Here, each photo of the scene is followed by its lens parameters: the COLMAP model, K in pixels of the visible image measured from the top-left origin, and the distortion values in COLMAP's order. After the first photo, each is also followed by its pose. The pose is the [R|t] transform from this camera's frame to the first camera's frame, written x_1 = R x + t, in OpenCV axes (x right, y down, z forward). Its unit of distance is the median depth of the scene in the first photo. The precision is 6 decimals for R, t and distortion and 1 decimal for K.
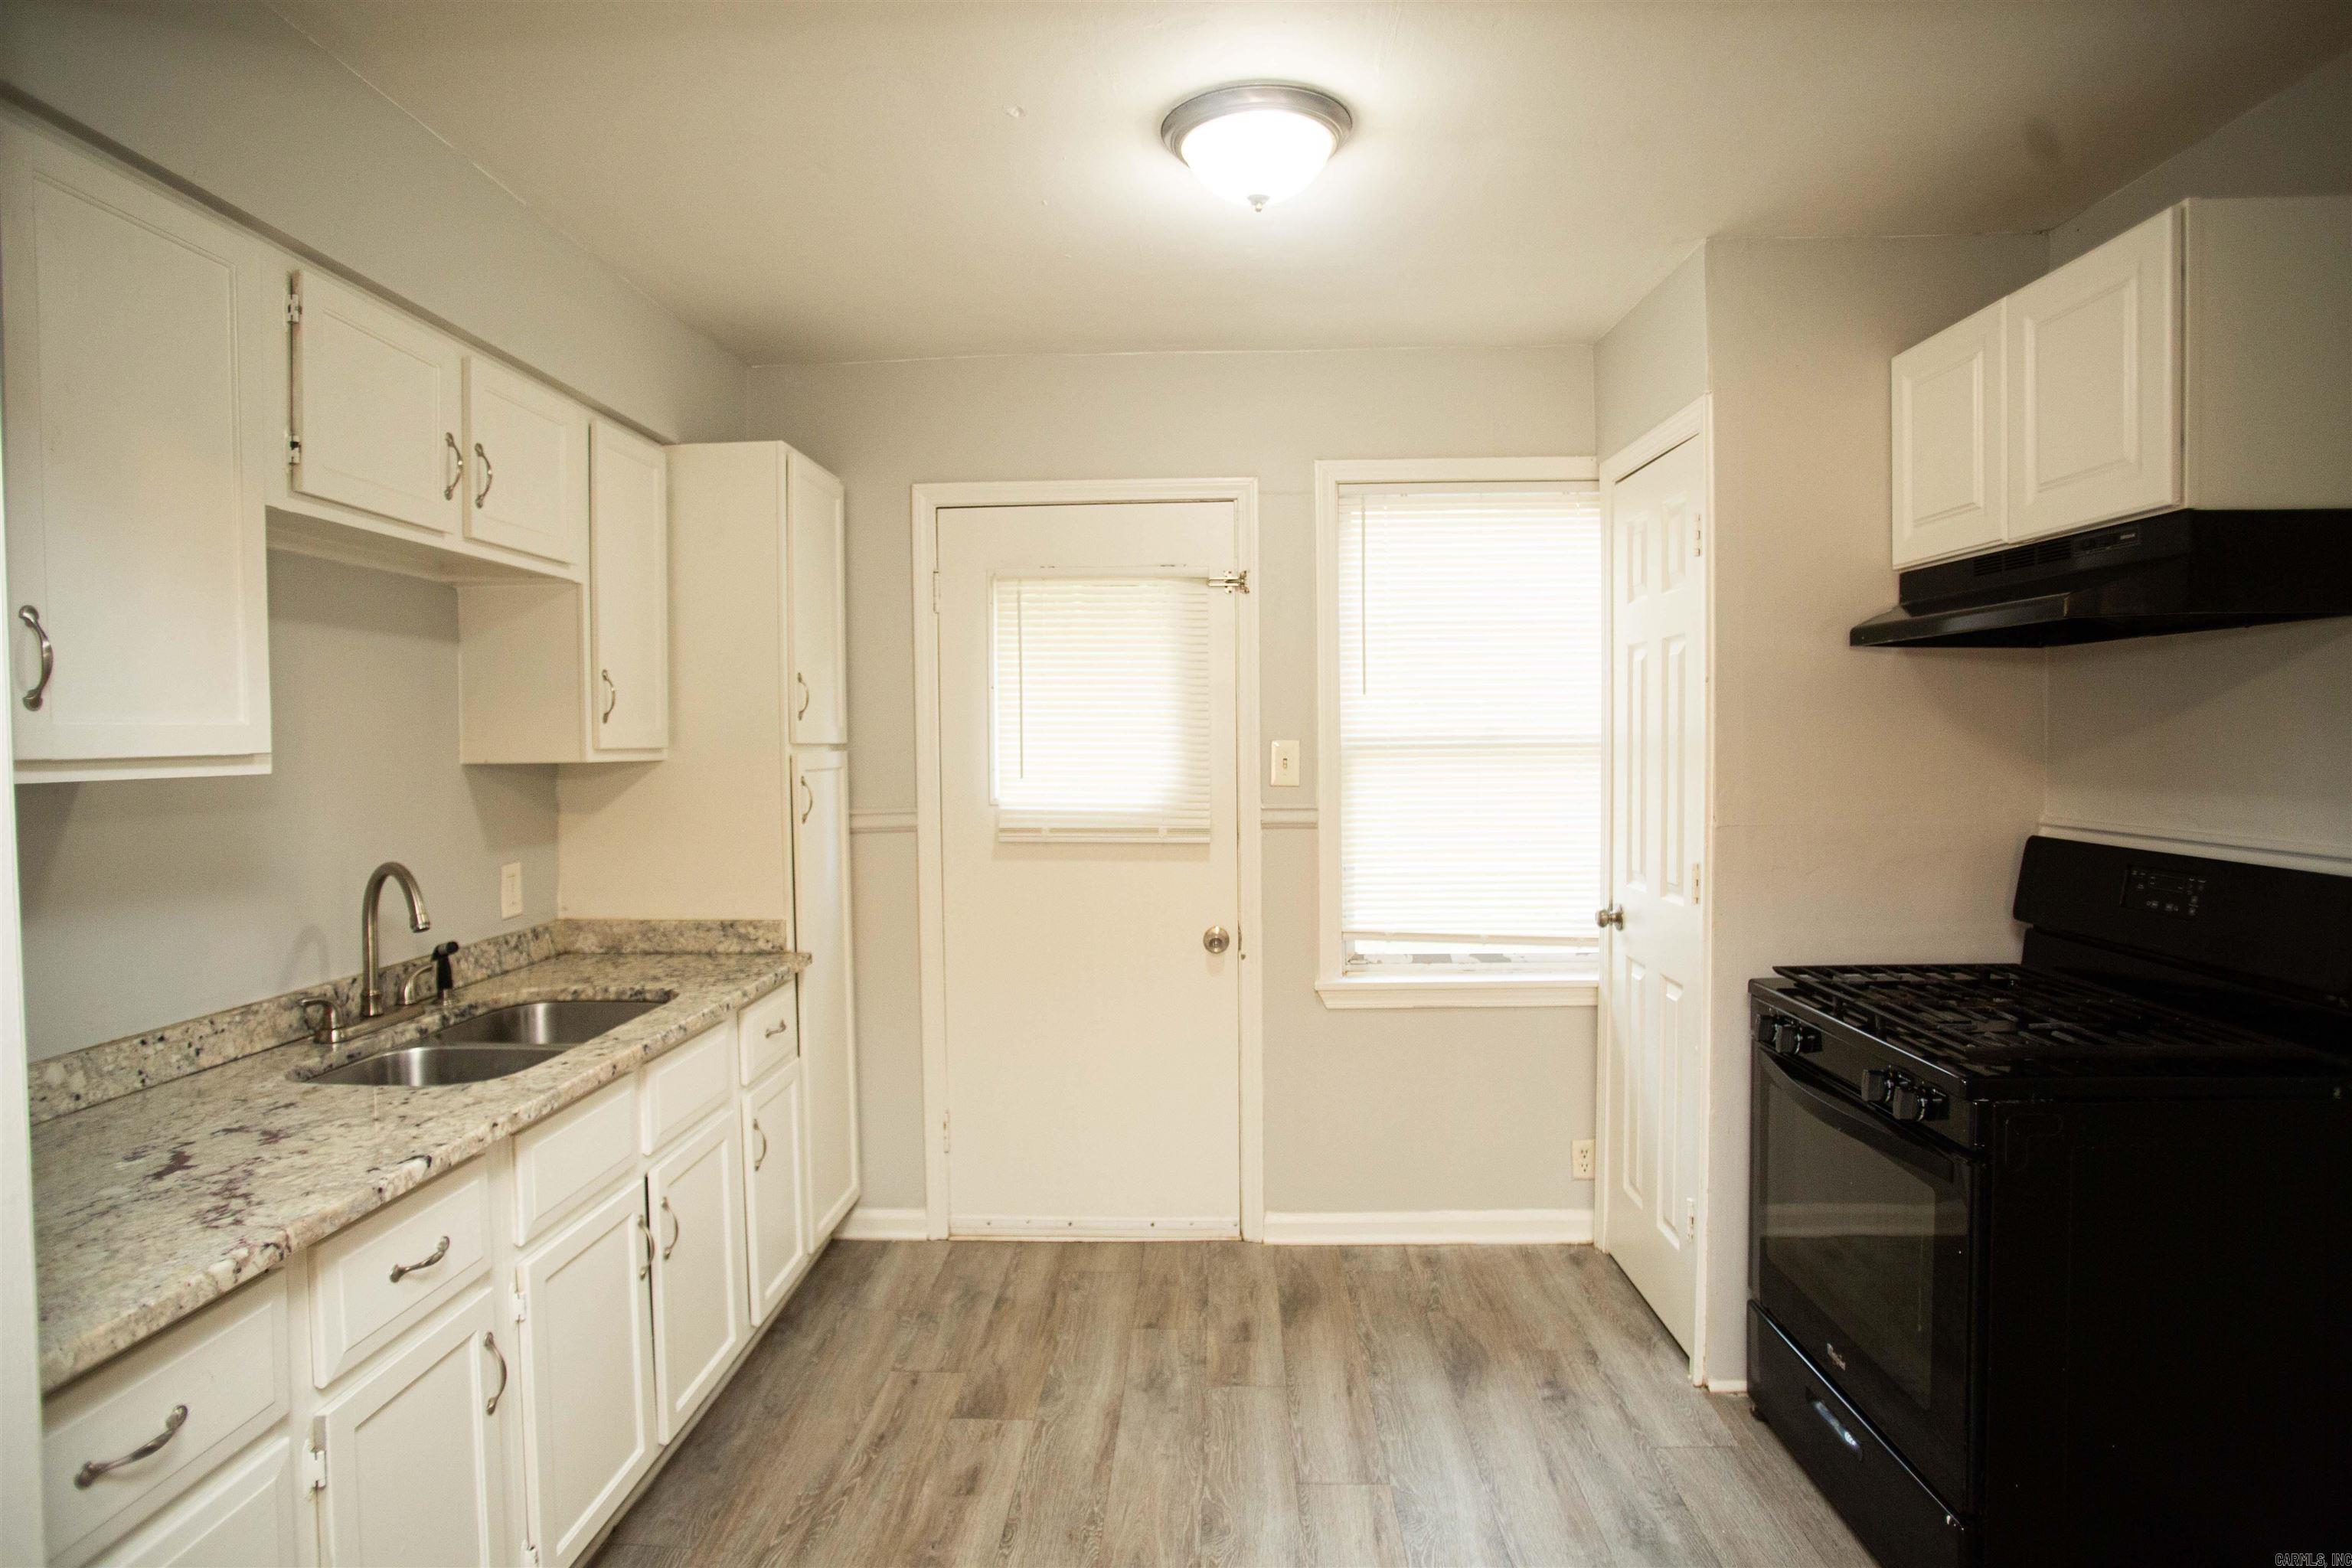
lens RADIAL K [[1264.9, 0, 1165.7], [0, 1264.9, 775.0], [0, 0, 1]] dist [-0.096183, 0.057333]
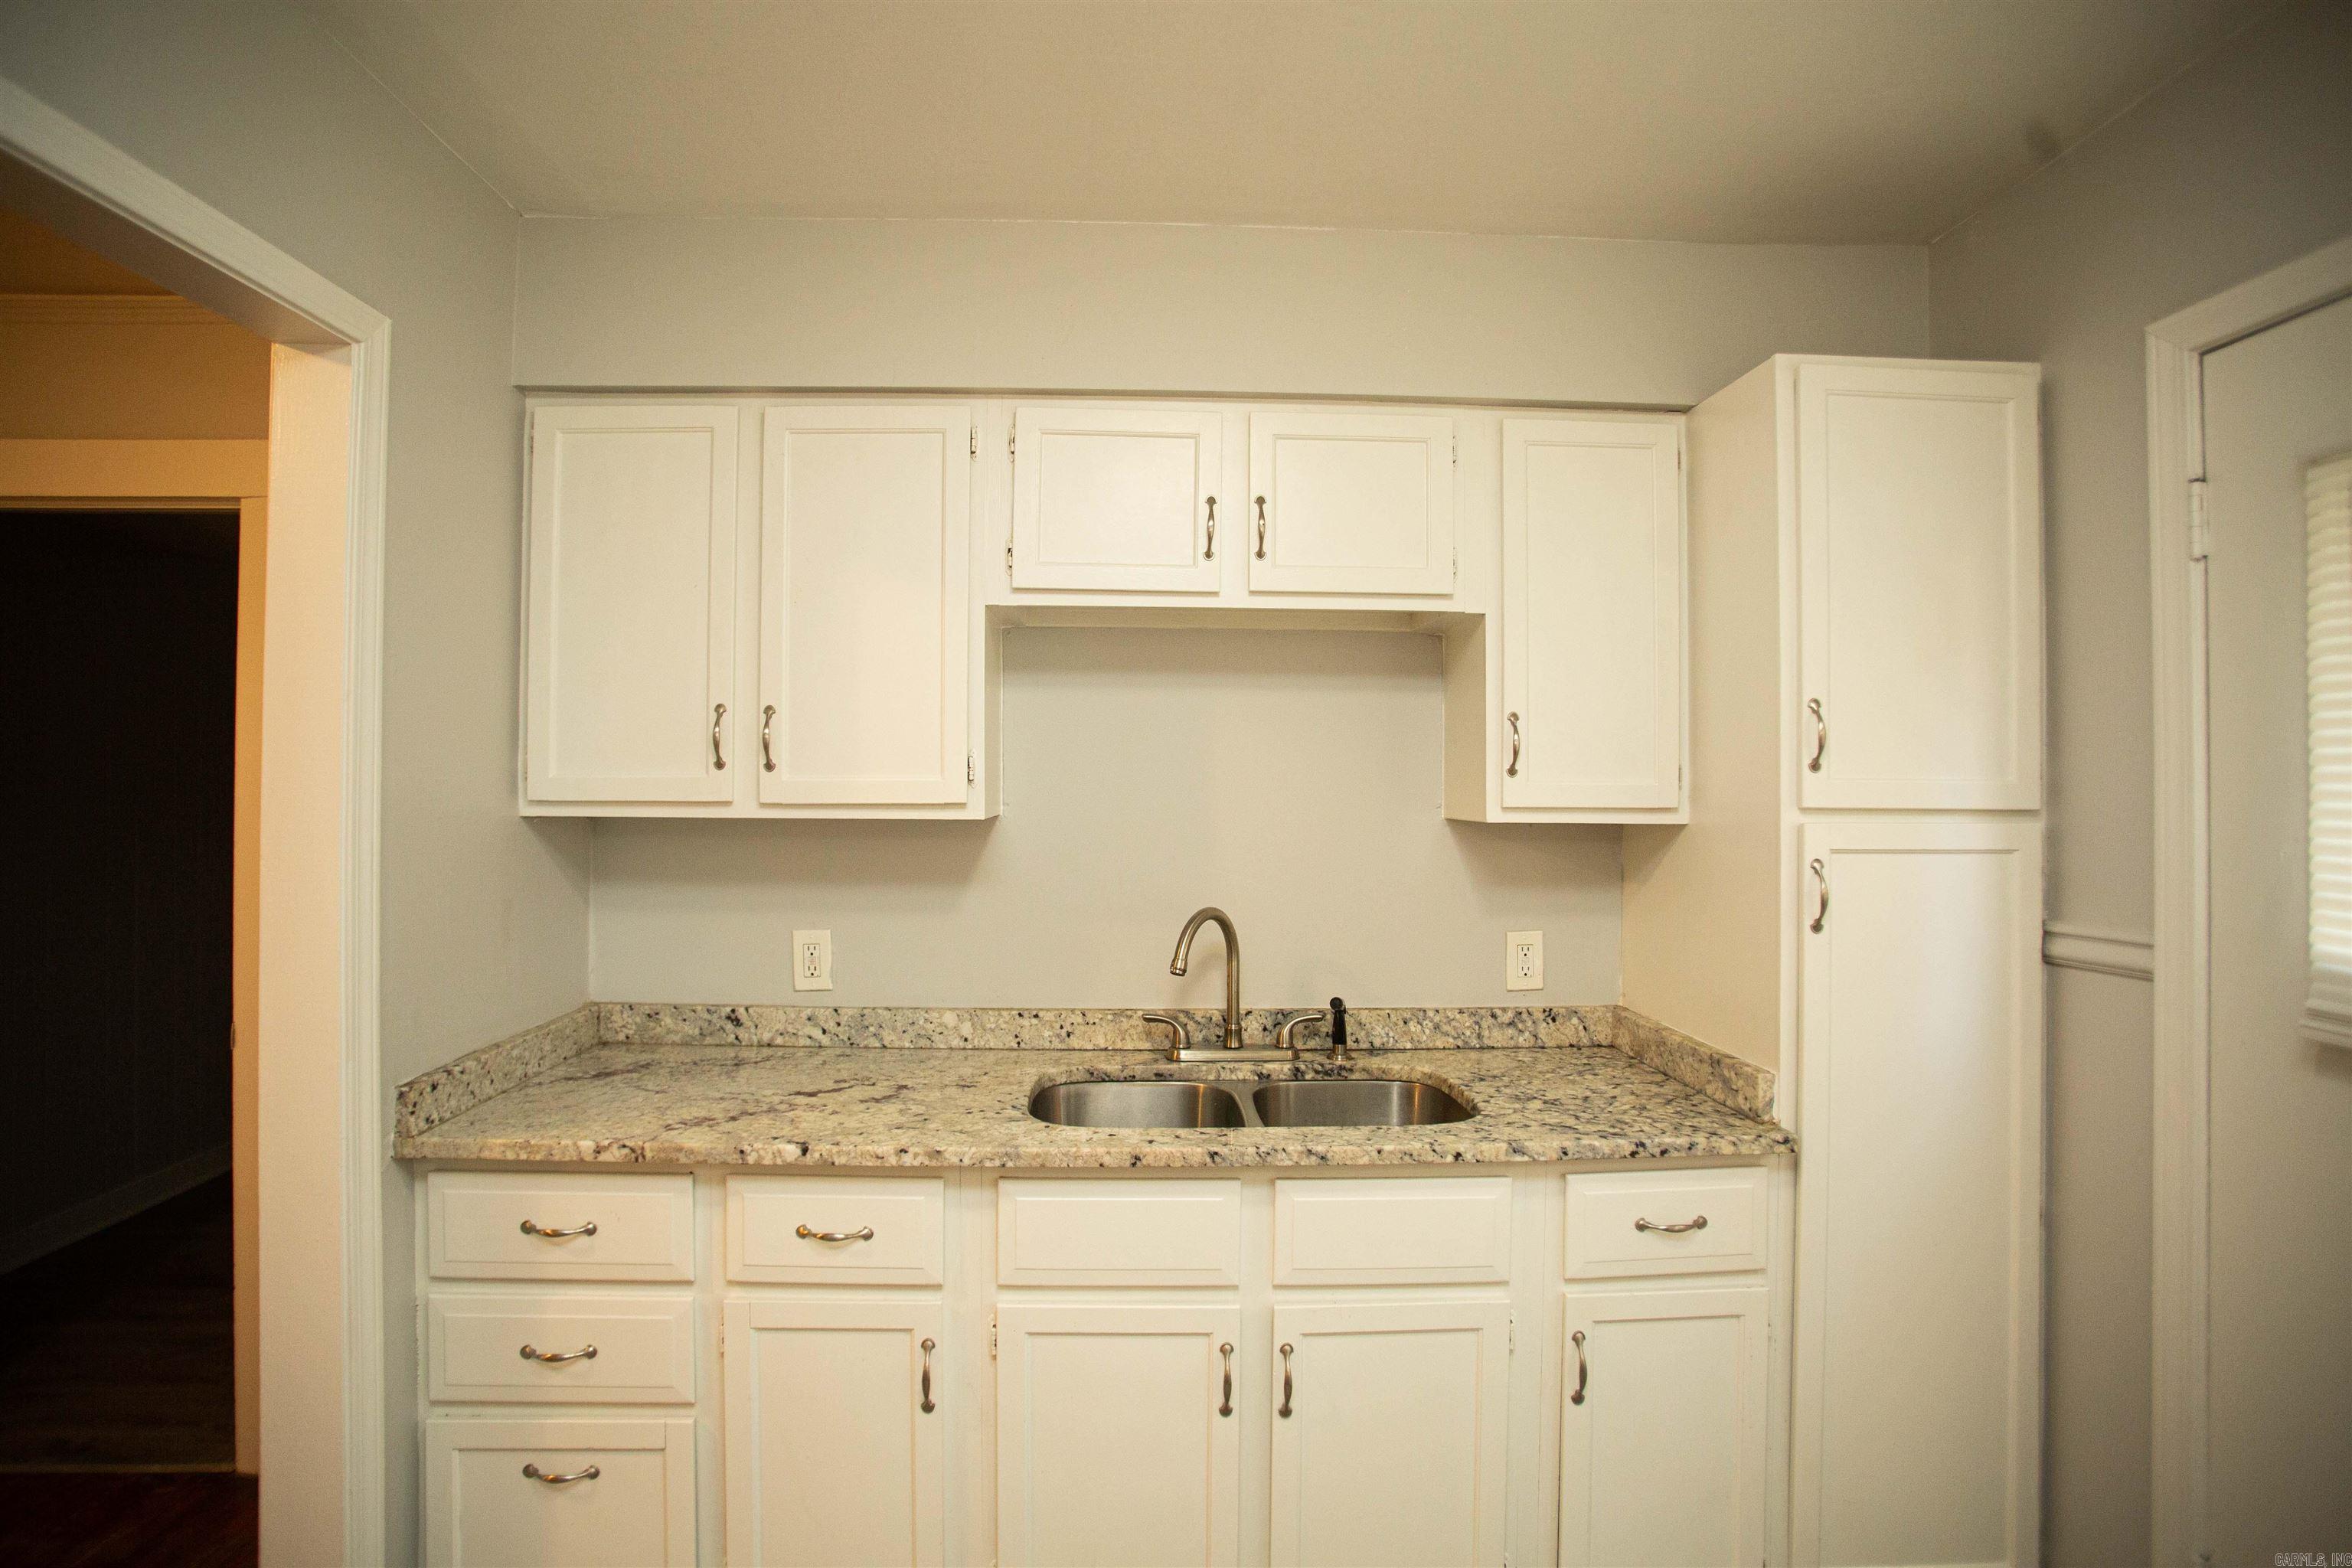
lens RADIAL K [[1150.5, 0, 1166.1], [0, 1150.5, 776.8], [0, 0, 1]] dist [-0.088315, 0.031457]
pose [[0.077684, 0.003182, -0.996973, 0.293362], [-0.035708, 0.999362, 0.000408, -0.033570], [0.996338, 0.035568, 0.077748, 0.711908]]
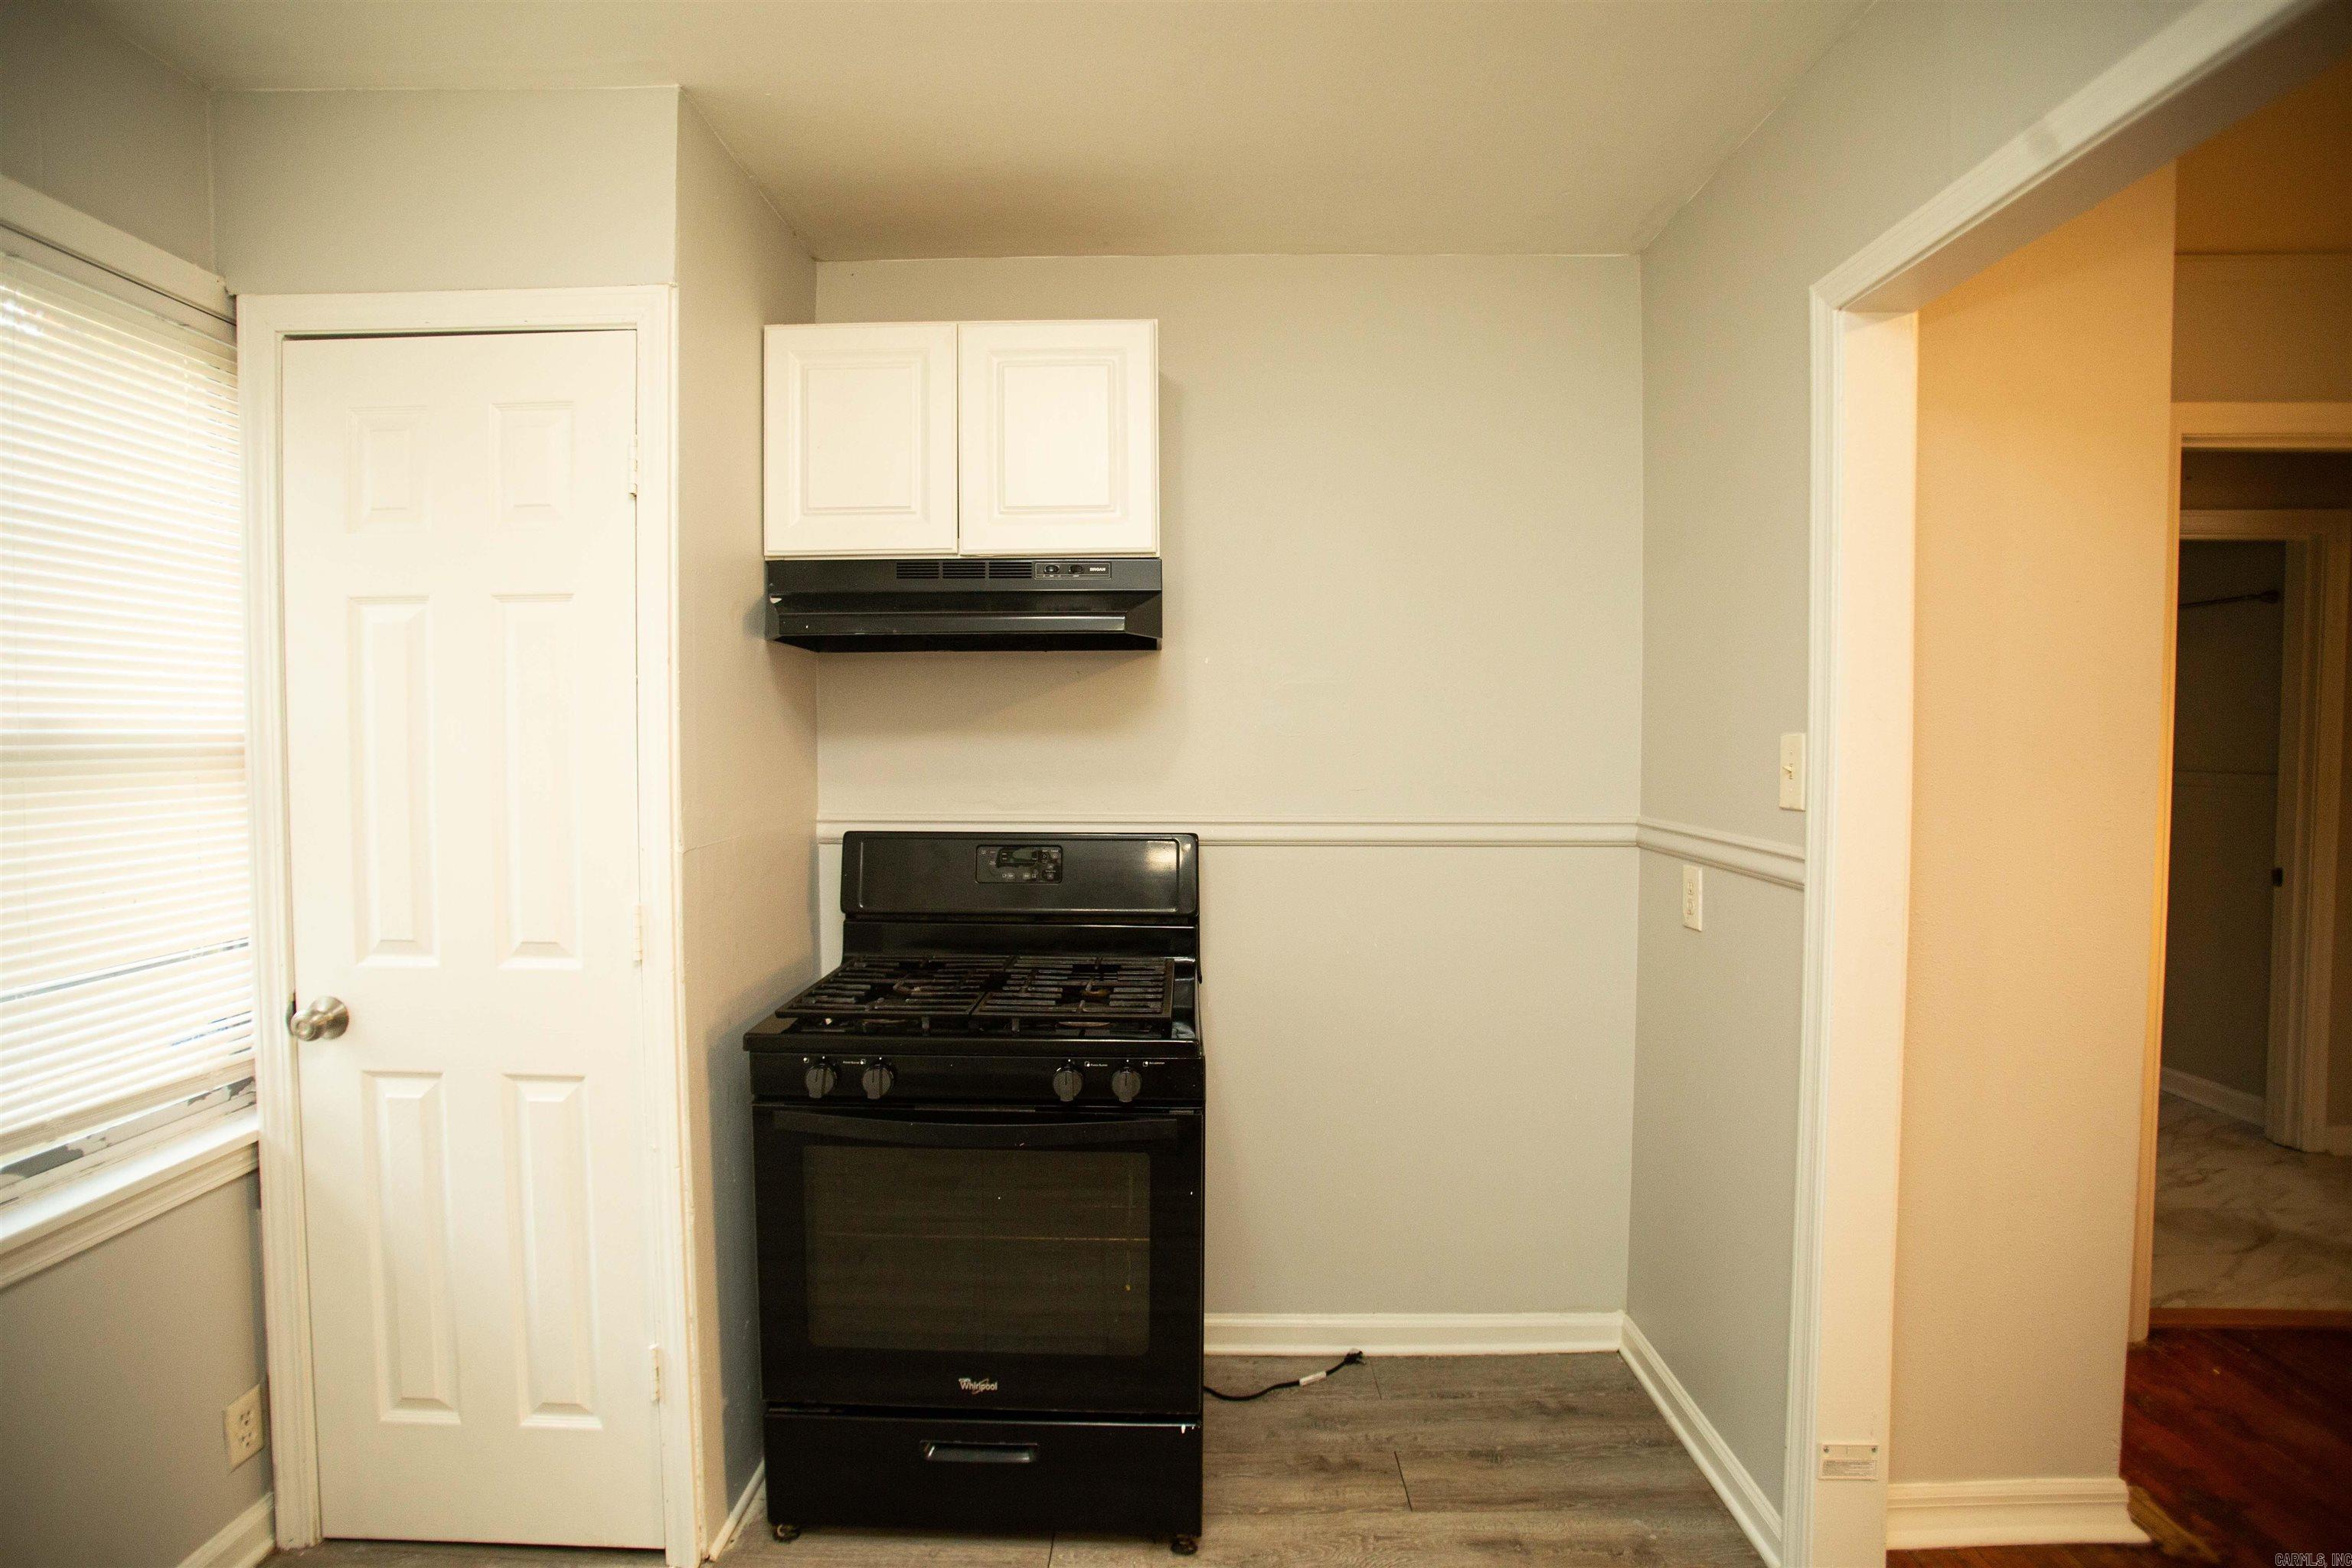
lens RADIAL K [[1150.5, 0, 1166.1], [0, 1150.5, 776.8], [0, 0, 1]] dist [-0.088315, 0.031457]
pose [[-0.026303, -0.029454, 0.999220, -0.258062], [0.033103, 0.998992, 0.030318, -0.016490], [-0.999106, 0.033874, -0.025301, 0.698618]]
